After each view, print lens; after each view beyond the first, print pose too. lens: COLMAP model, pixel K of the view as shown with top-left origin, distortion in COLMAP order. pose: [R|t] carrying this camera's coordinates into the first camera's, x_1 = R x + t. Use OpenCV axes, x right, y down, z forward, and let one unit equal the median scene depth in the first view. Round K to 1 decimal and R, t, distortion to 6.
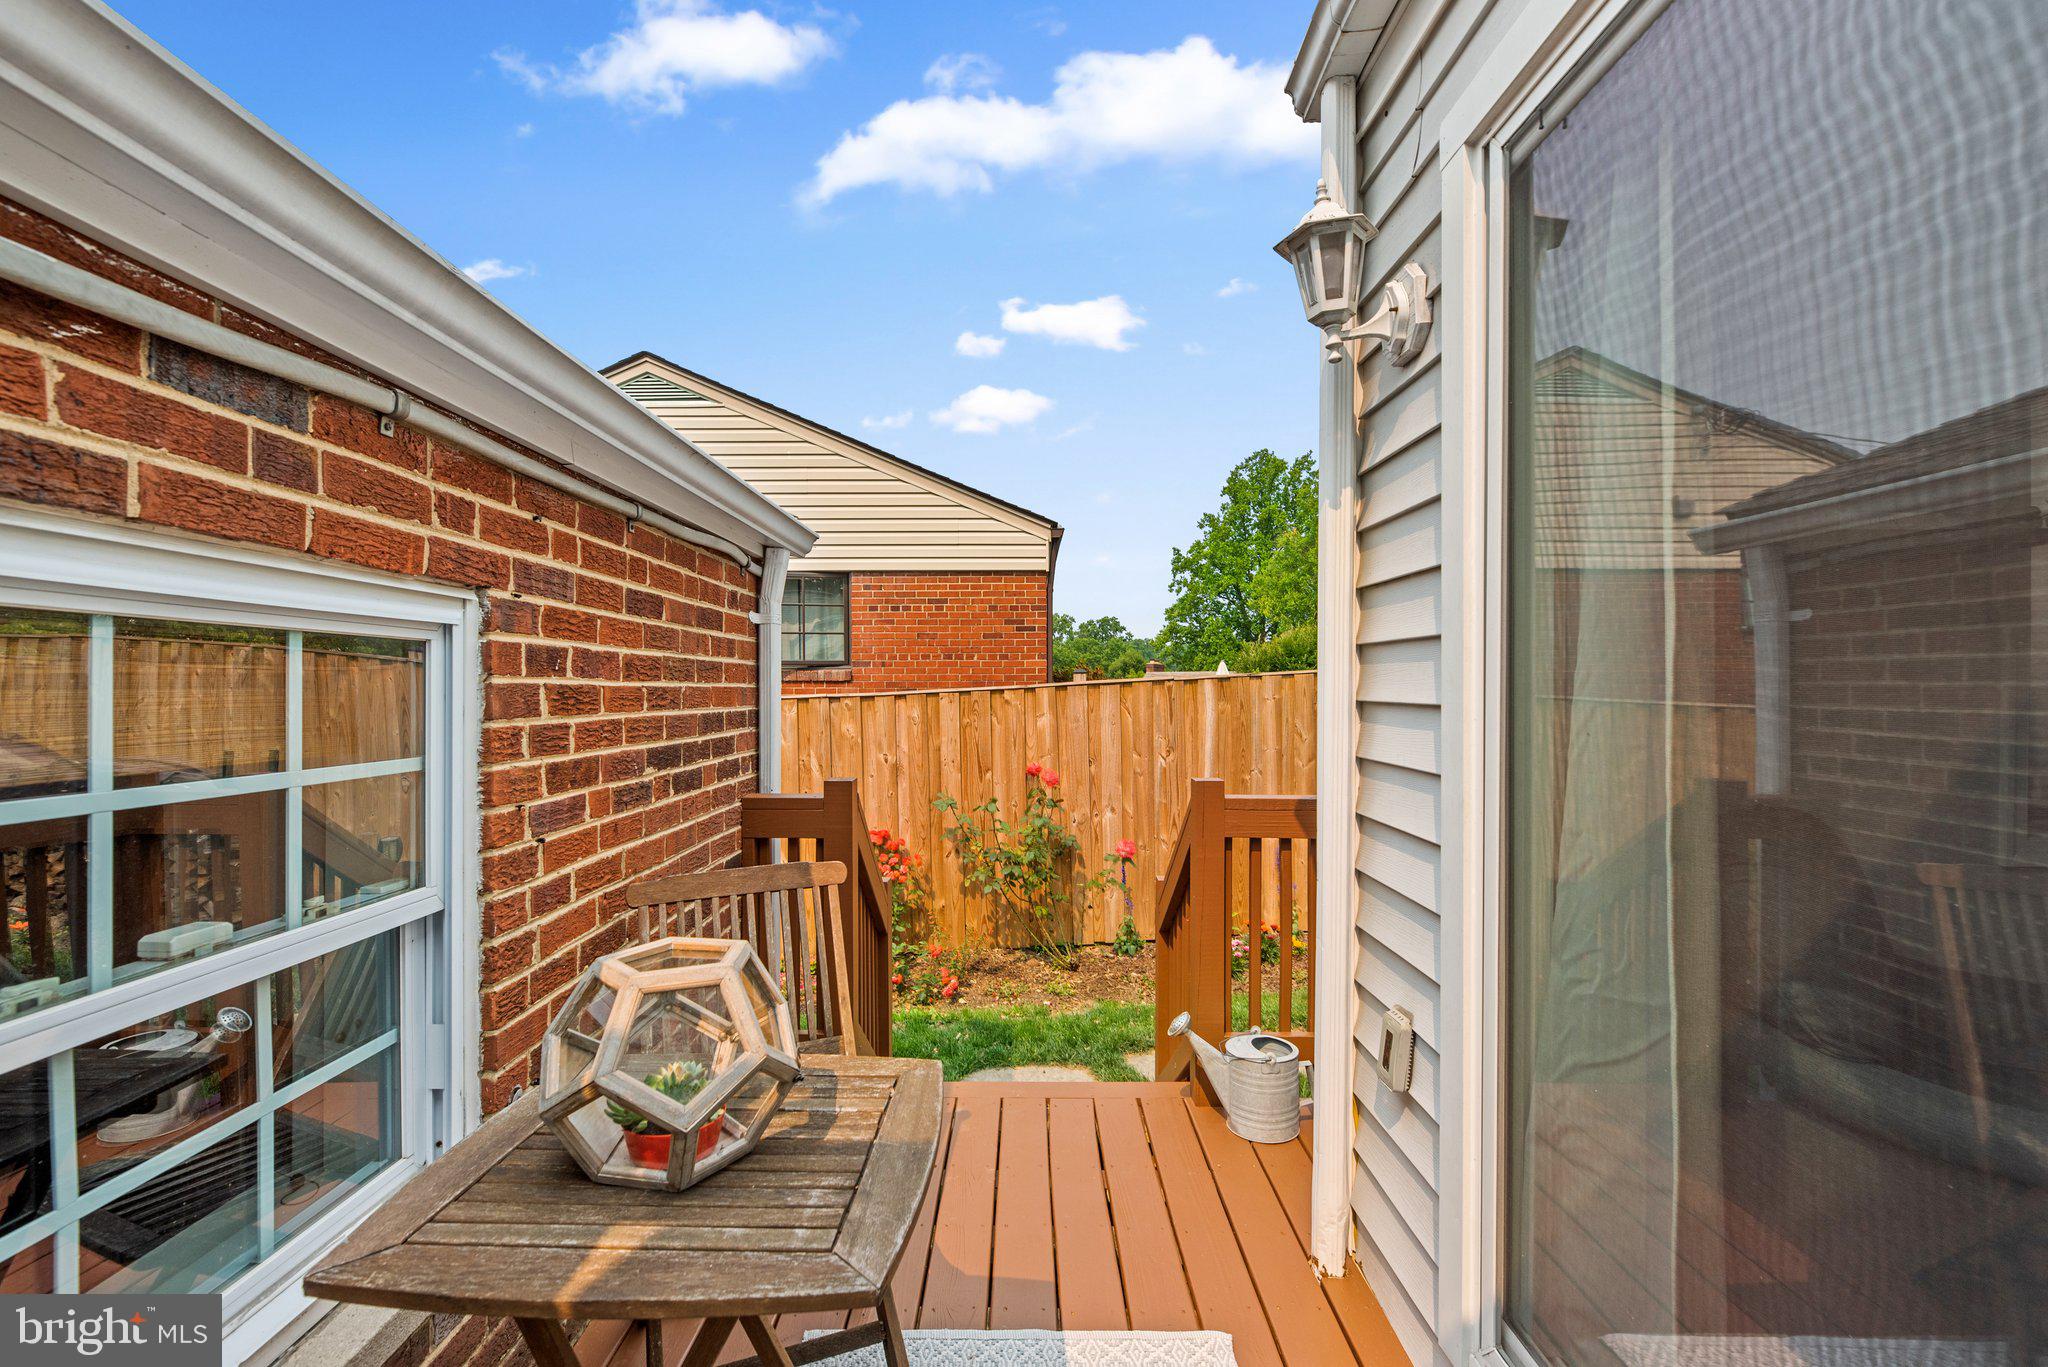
lens RADIAL K [[910.0, 0, 1023.7], [0, 910.0, 692.4], [0, 0, 1]] dist [-0.000156, -0.000687]
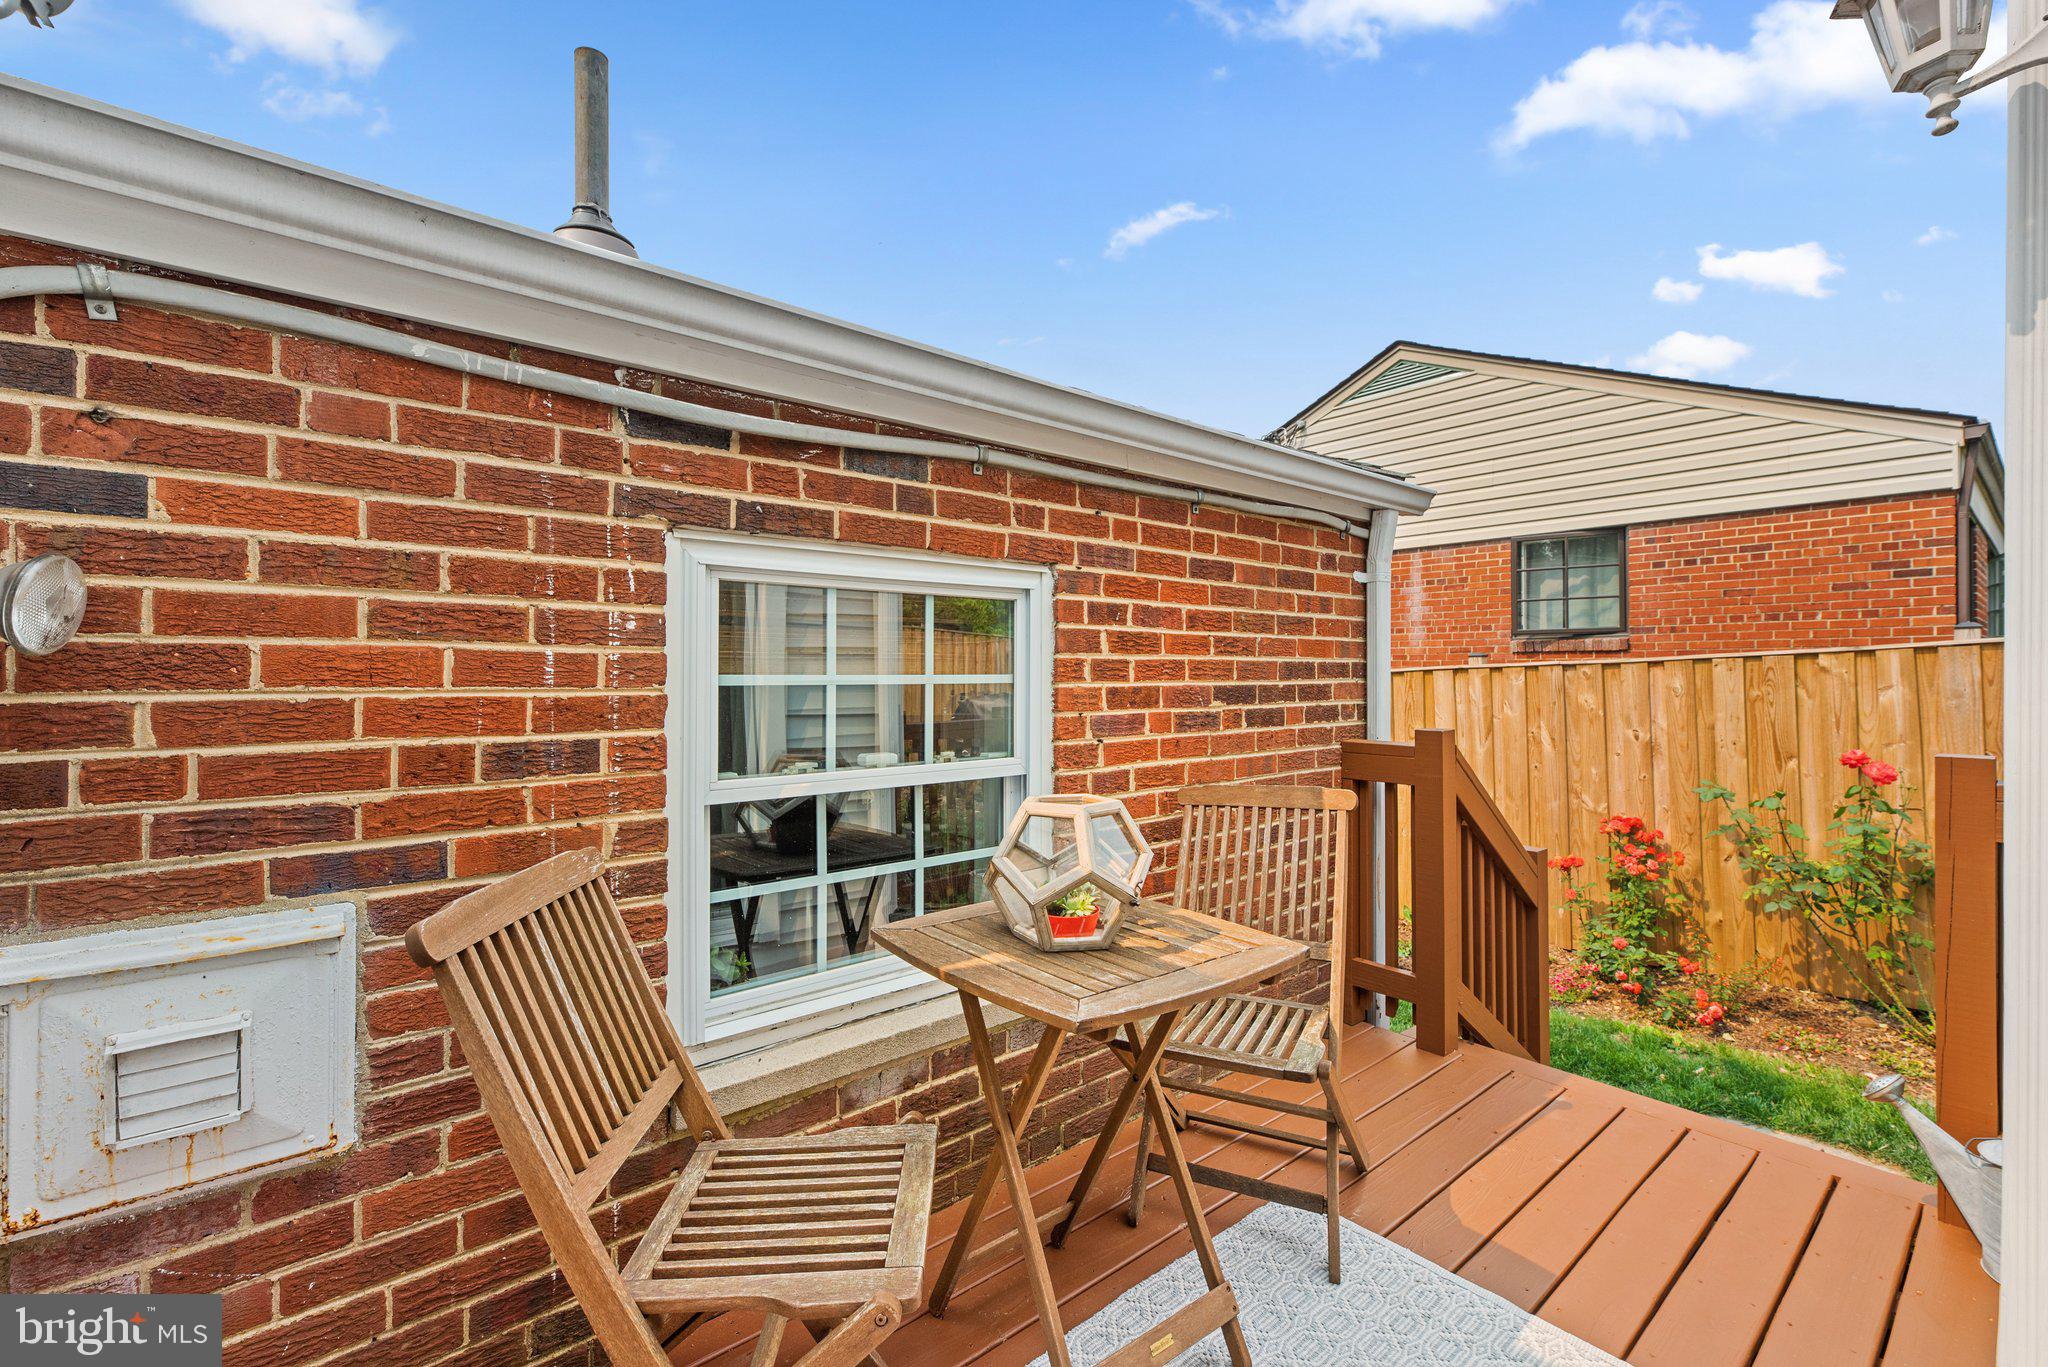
lens RADIAL K [[891.1, 0, 1022.5], [0, 891.1, 667.8], [0, 0, 1]] dist [0.005584, 0.000693]
pose [[0.645365, -0.003617, -0.763866, 0.346143], [-0.002809, 0.999971, -0.007107, 0.046703], [0.763869, 0.006732, 0.645336, 0.013948]]
